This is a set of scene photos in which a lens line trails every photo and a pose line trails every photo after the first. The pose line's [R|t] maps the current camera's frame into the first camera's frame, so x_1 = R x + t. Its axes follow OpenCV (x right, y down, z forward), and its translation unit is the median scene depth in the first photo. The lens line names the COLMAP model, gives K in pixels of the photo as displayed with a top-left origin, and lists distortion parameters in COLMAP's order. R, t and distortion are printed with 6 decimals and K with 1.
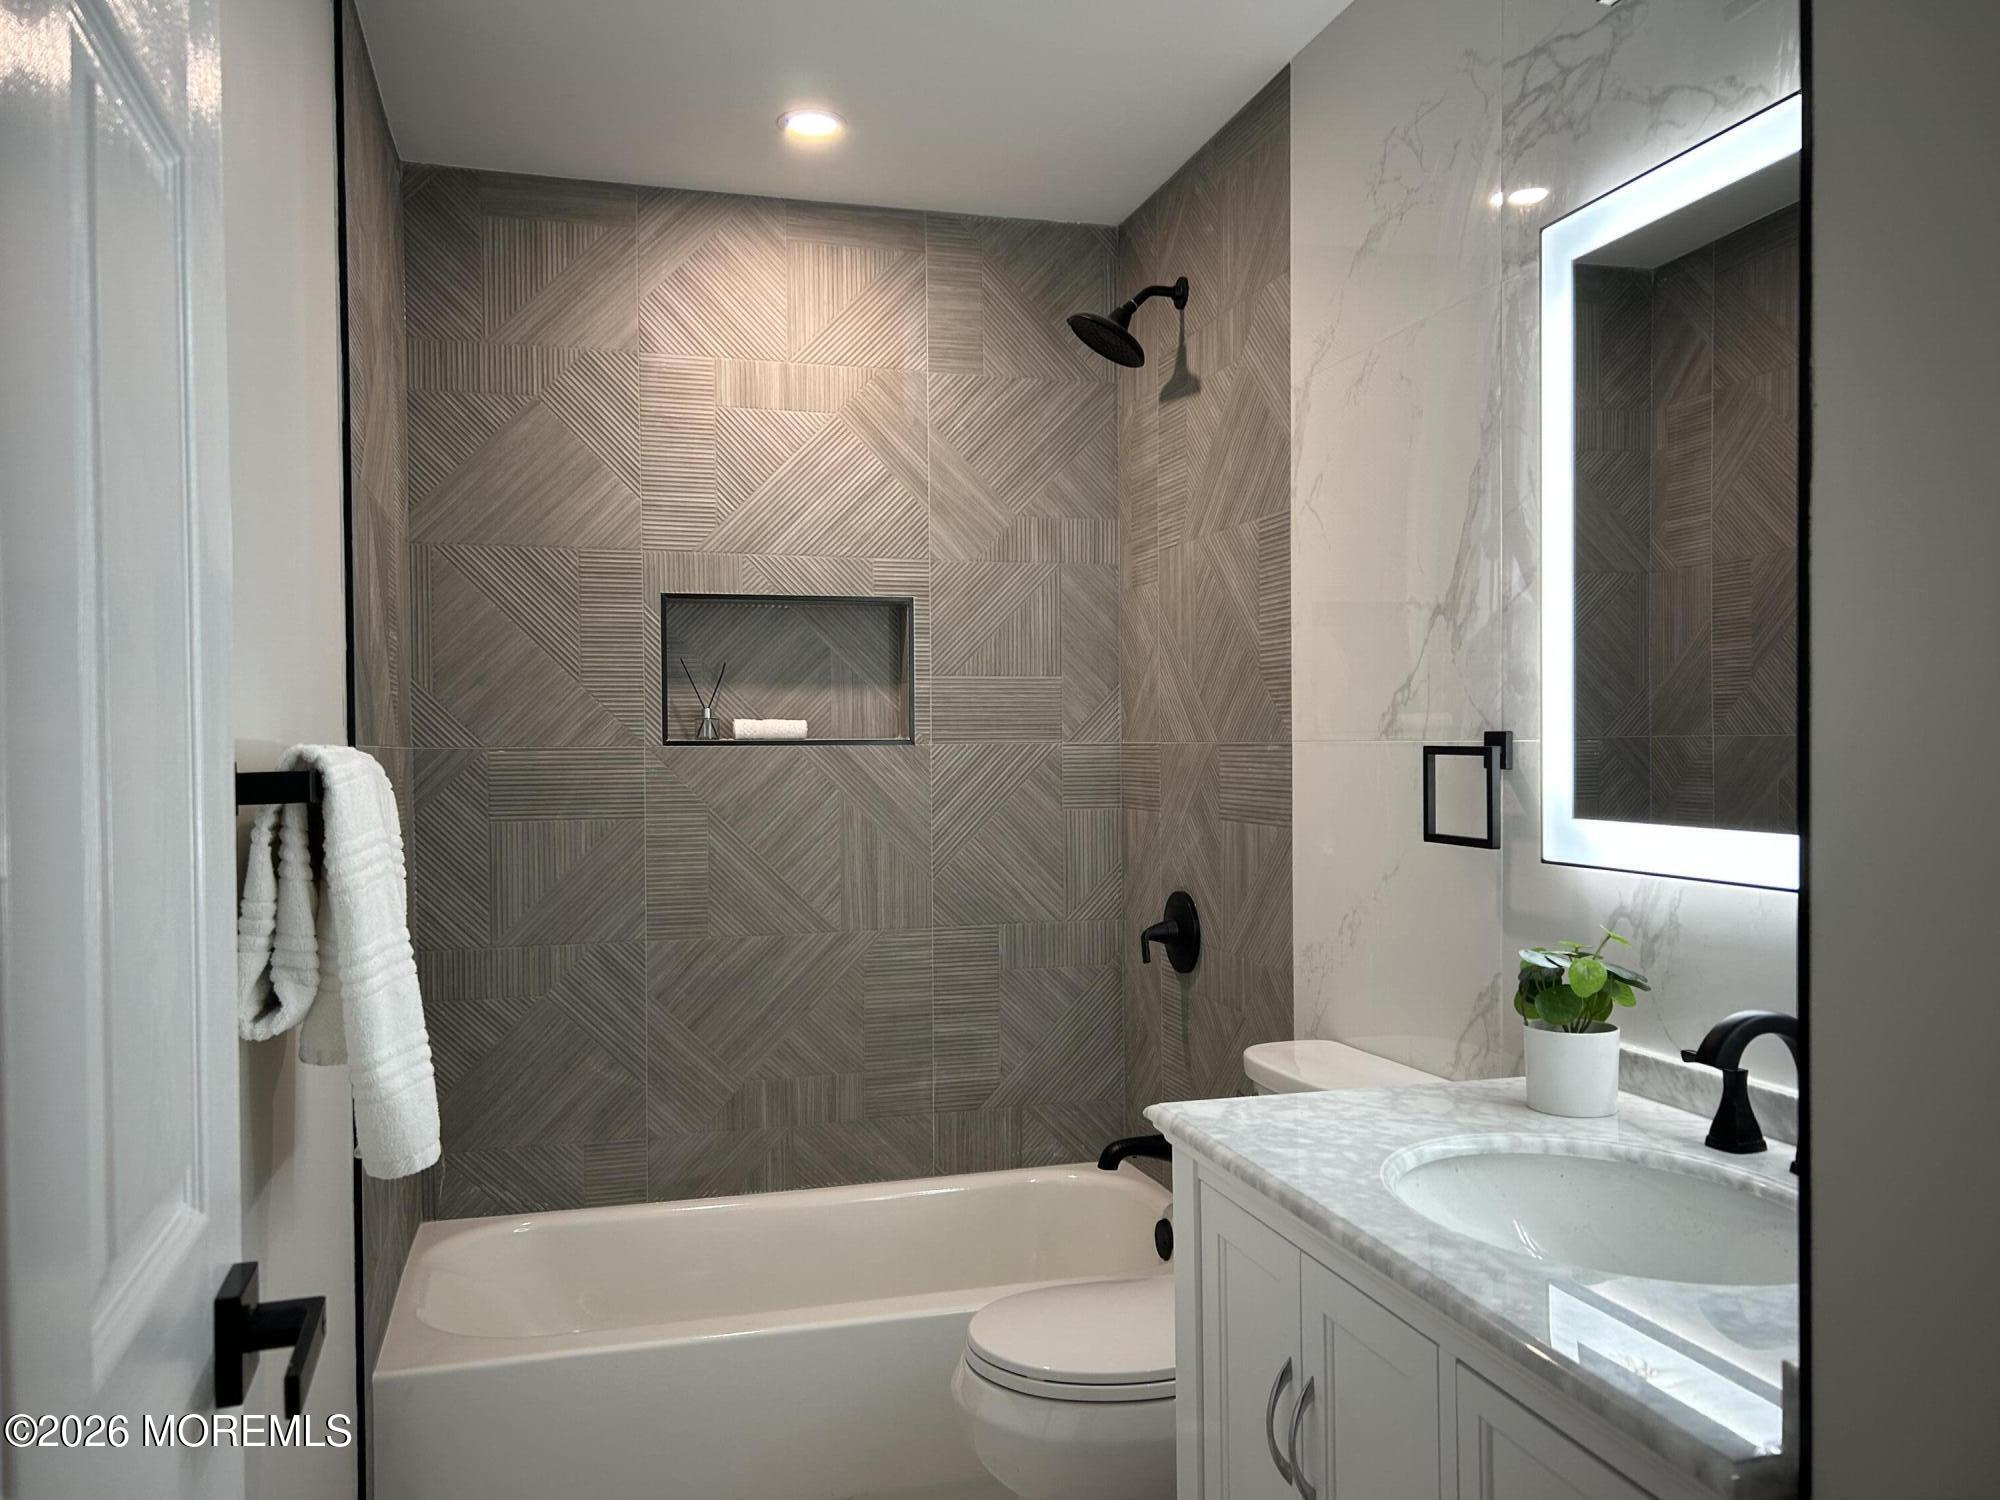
lens RADIAL K [[1497.5, 0, 1004.1], [0, 1497.5, 763.1], [0, 0, 1]] dist [0.117631, -0.186610]
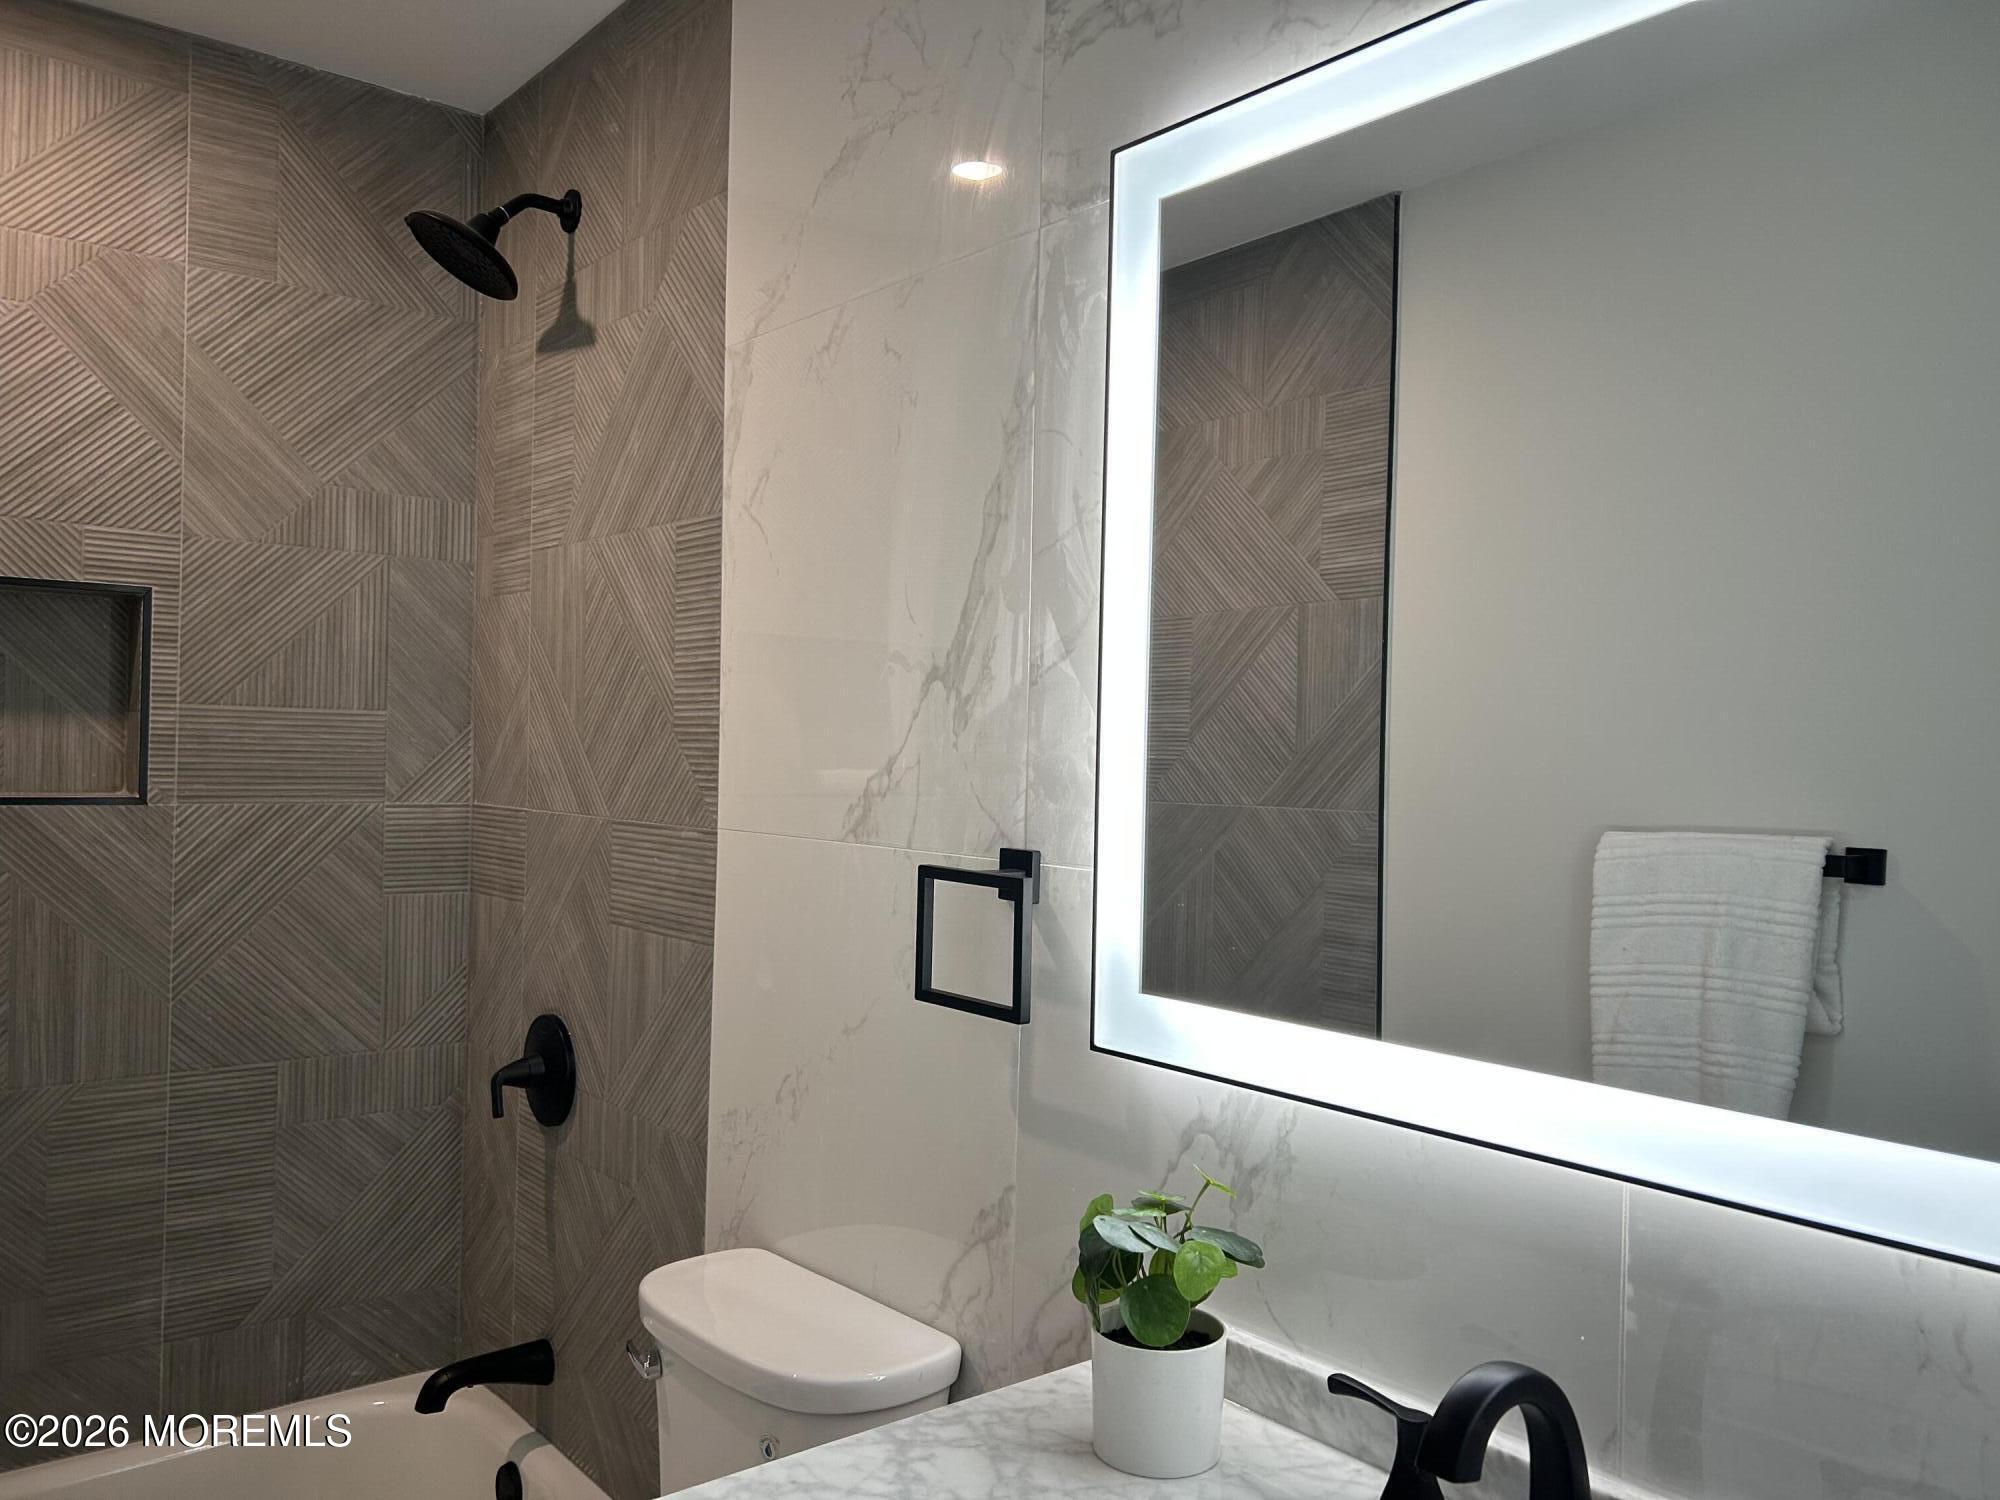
lens RADIAL K [[1509.4, 0, 1001.1], [0, 1509.4, 762.5], [0, 0, 1]] dist [0.049322, -0.051339]
pose [[0.916466, 0.028436, 0.399100, 0.019836], [-0.026067, 0.999596, -0.011364, -0.035996], [-0.399262, 0.000011, 0.916837, 0.228443]]
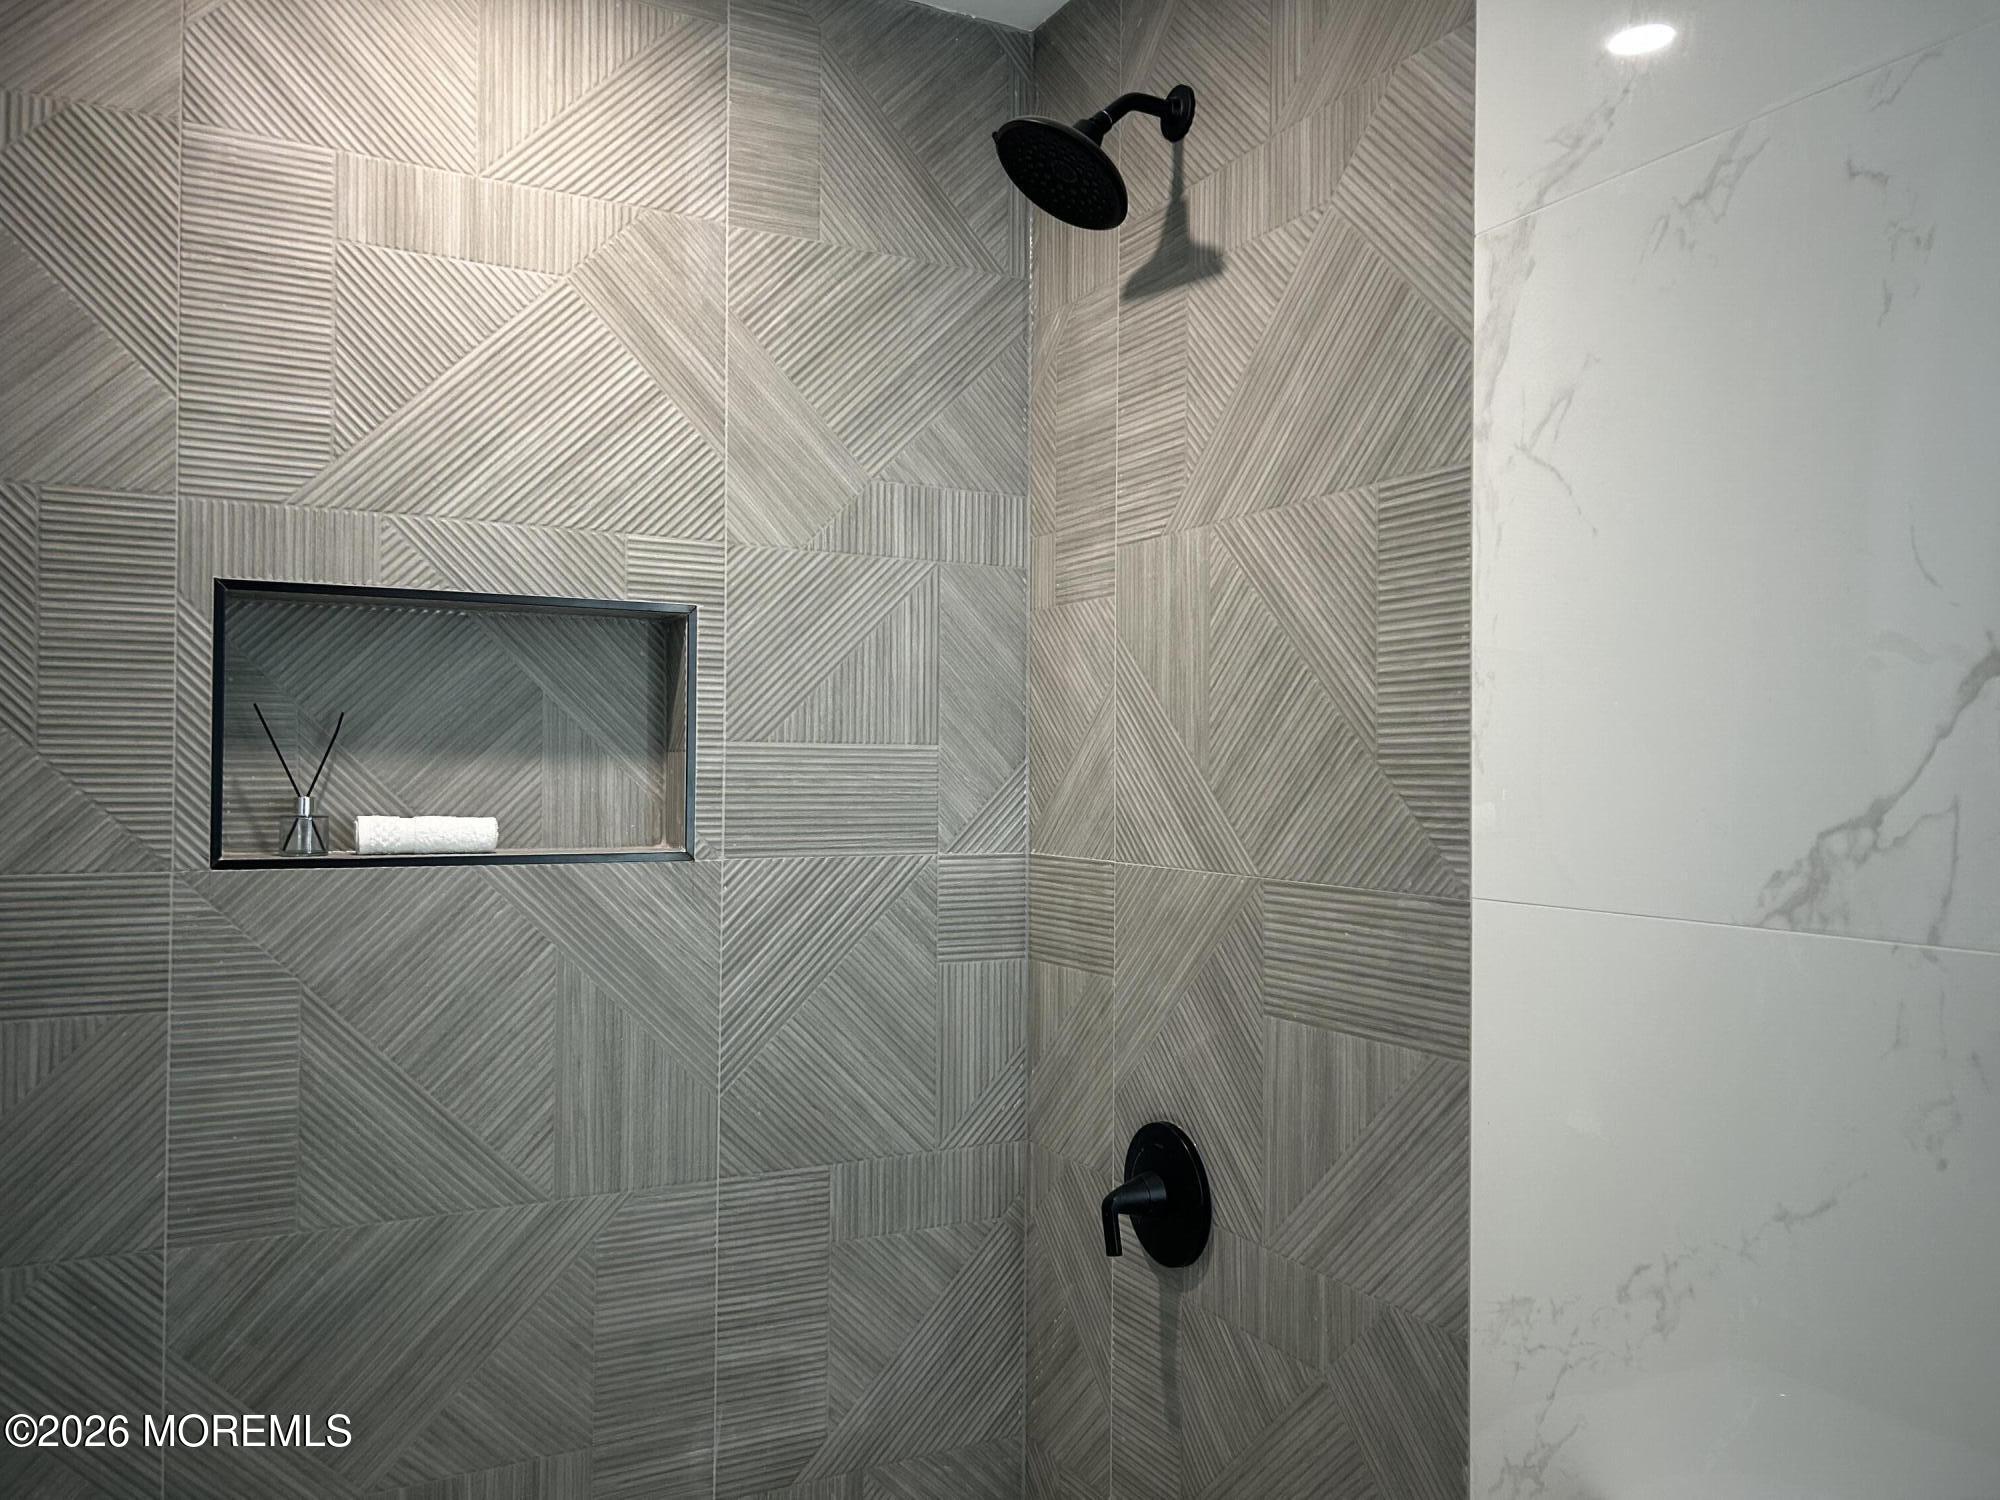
lens RADIAL K [[1509.4, 0, 1001.1], [0, 1509.4, 762.5], [0, 0, 1]] dist [0.049322, -0.051339]
pose [[0.978230, 0.017962, 0.206746, -0.069802], [-0.013275, 0.999623, -0.024037, -0.040316], [-0.207100, 0.020769, 0.978099, 0.435576]]
